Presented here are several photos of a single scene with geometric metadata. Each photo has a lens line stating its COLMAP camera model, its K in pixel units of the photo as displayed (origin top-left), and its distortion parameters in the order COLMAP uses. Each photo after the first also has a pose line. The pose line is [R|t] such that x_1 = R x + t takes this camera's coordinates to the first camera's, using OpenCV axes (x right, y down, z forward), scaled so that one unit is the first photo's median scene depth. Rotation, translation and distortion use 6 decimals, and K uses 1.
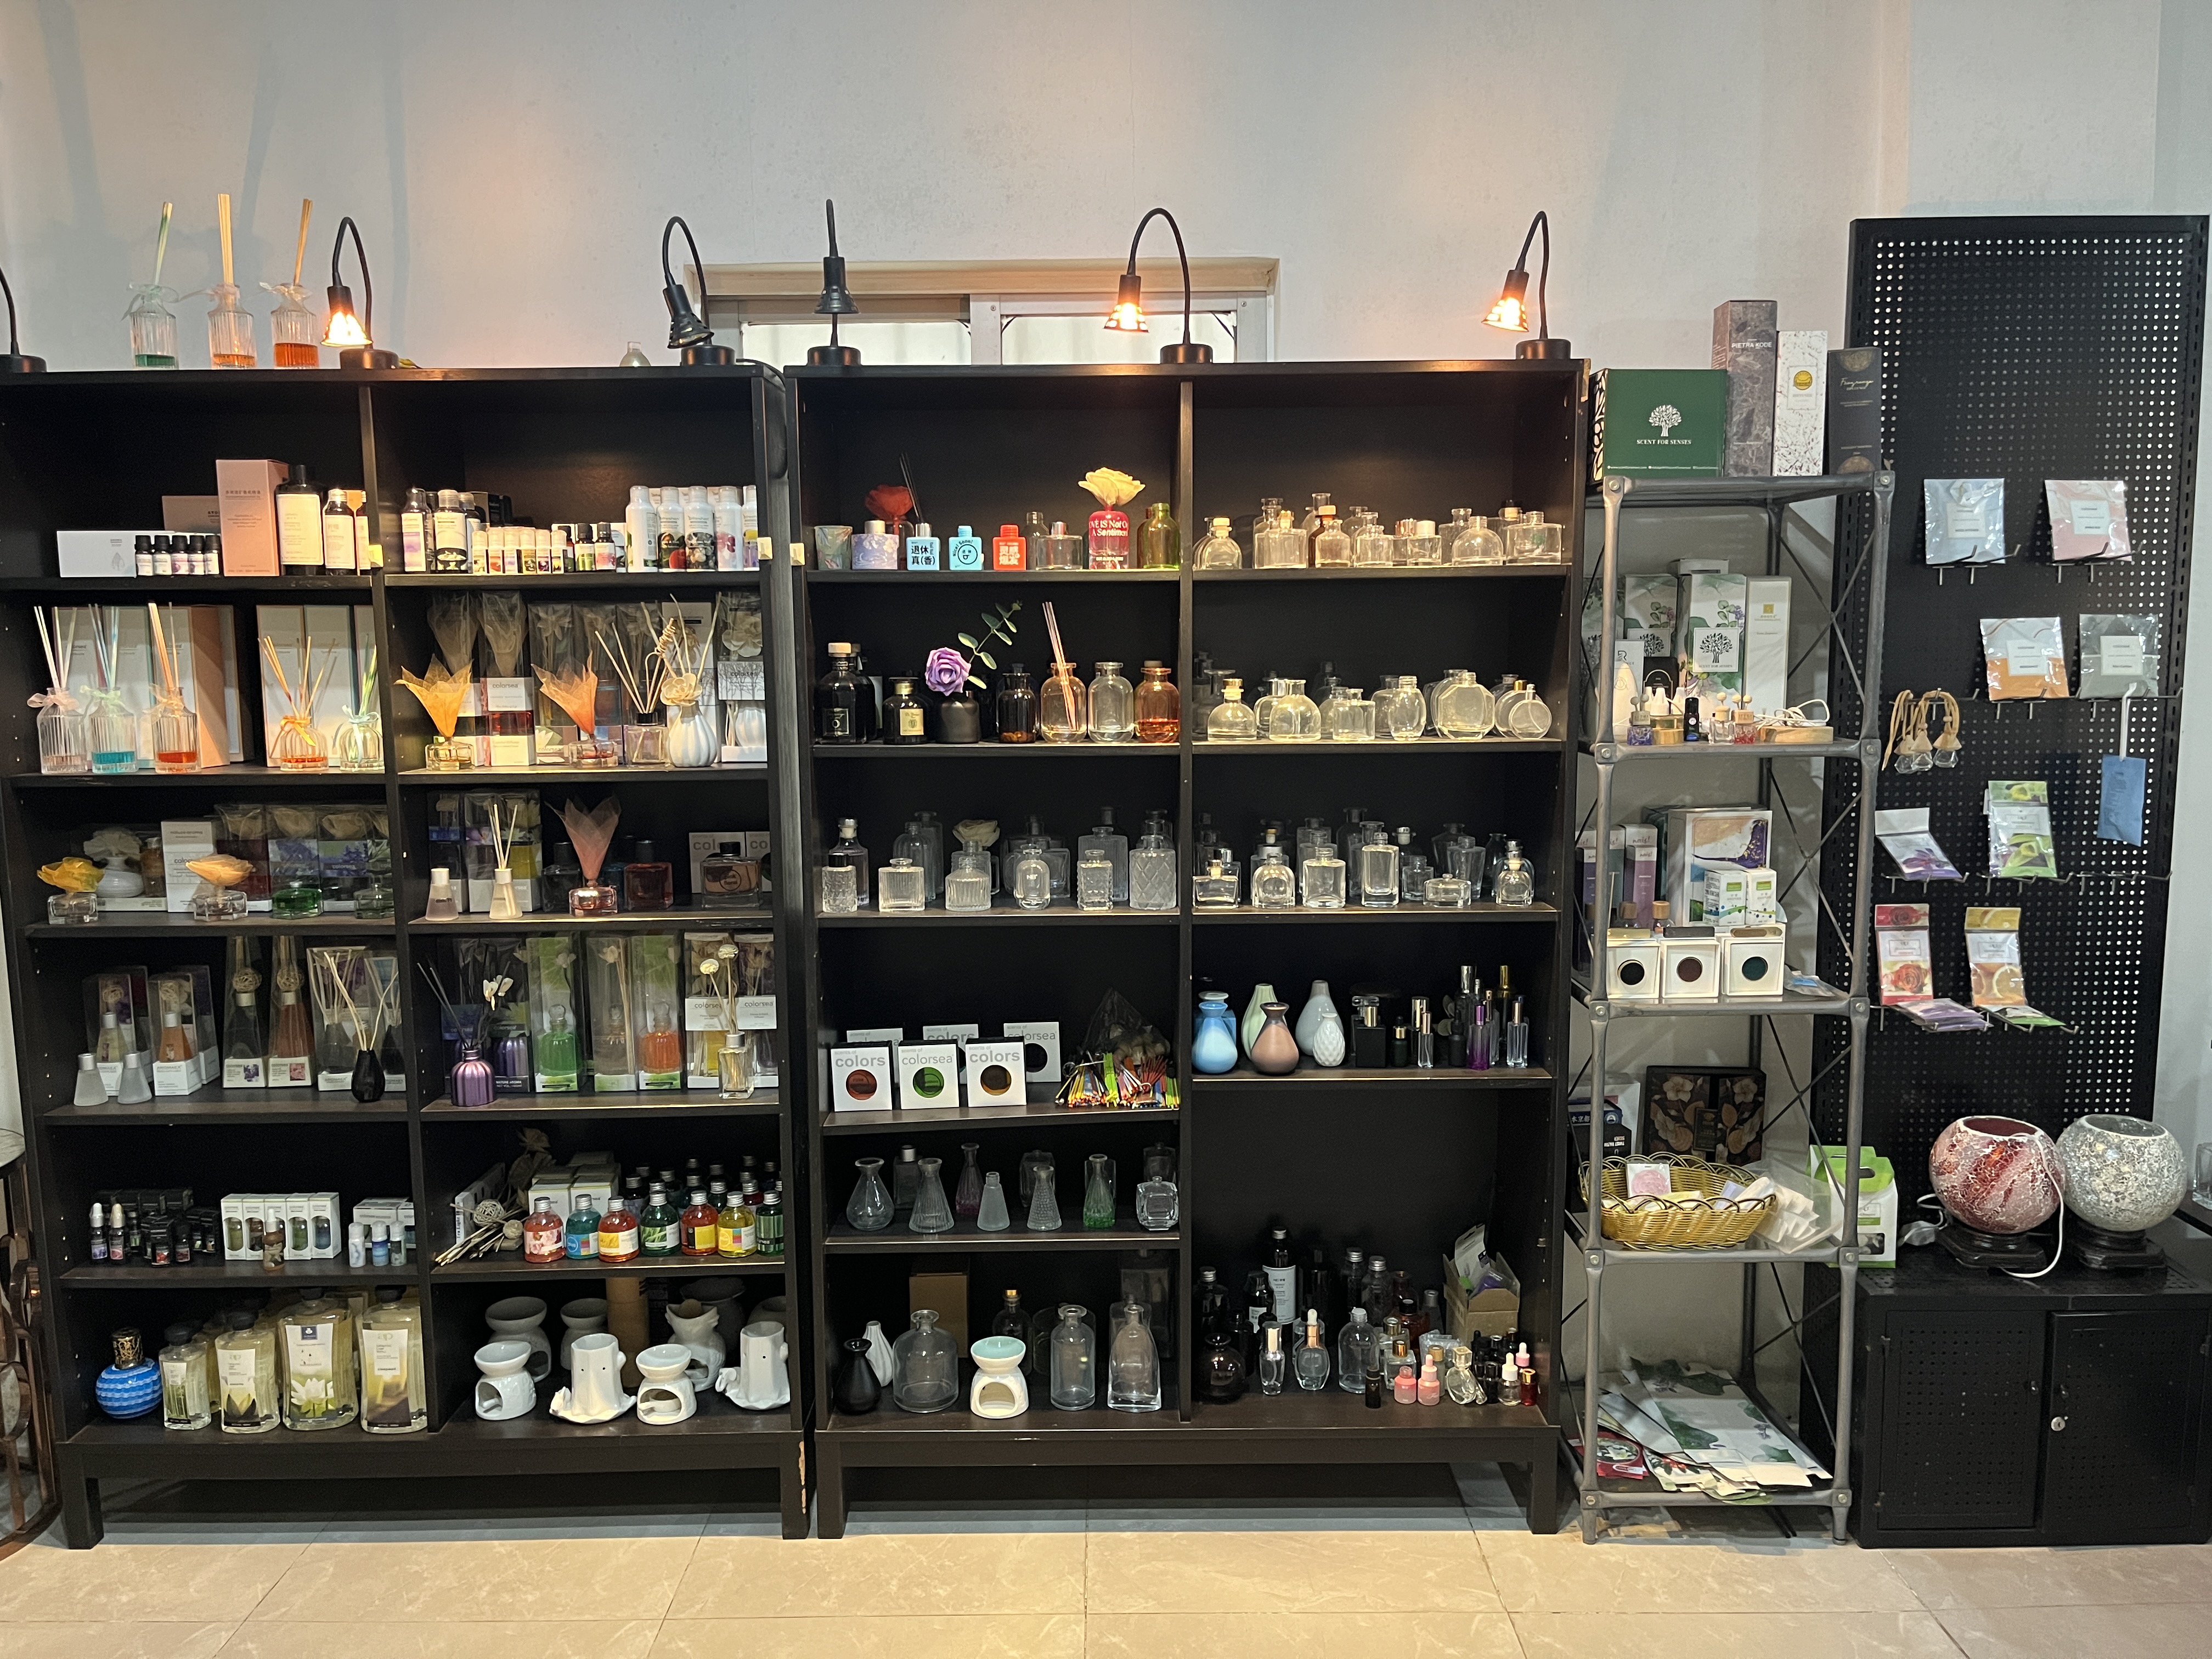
lens RADIAL K [[1690.6, 0, 1107.4], [0, 1690.6, 784.6], [0, 0, 1]] dist [-0.005265, -0.005363]
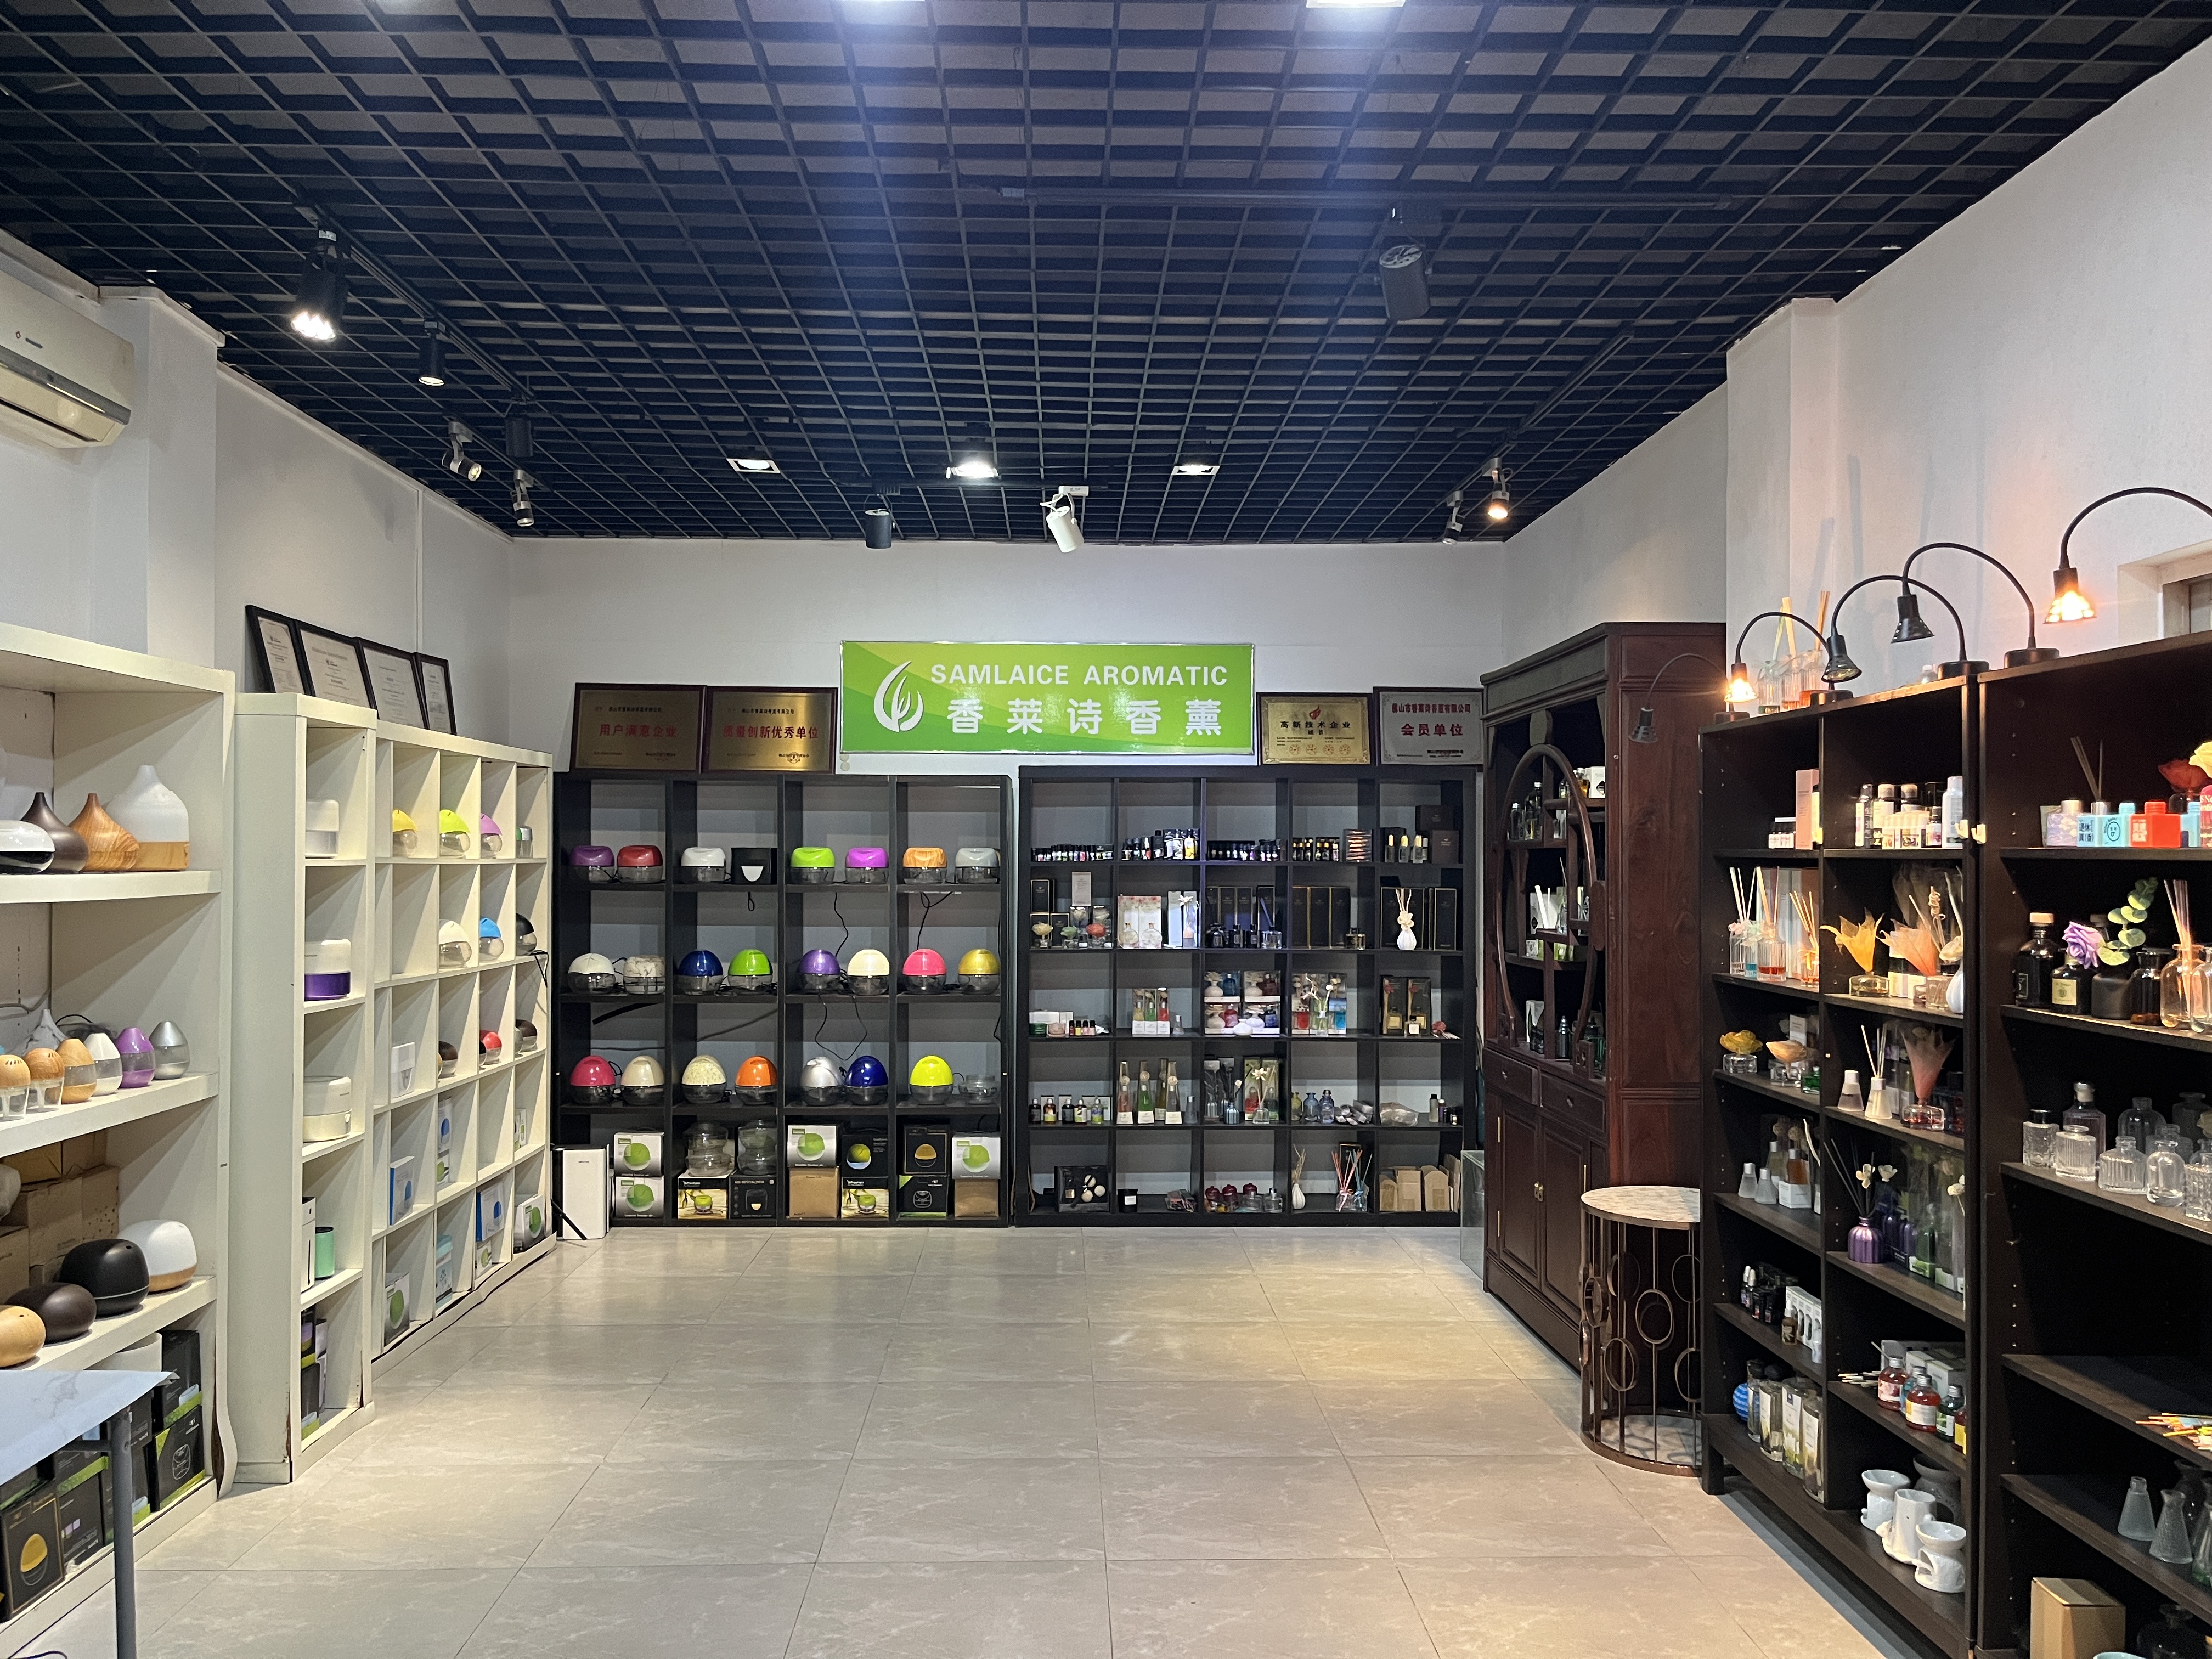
lens RADIAL K [[1684.4, 0, 1106.0], [0, 1684.4, 829.5], [0, 0, 1]] dist [0.032661, -0.003691]
pose [[0.034248, -0.006515, -0.999392, 0.909172], [-0.112147, 0.993638, -0.010321, -0.058610], [0.993101, 0.112432, 0.033299, 0.362144]]
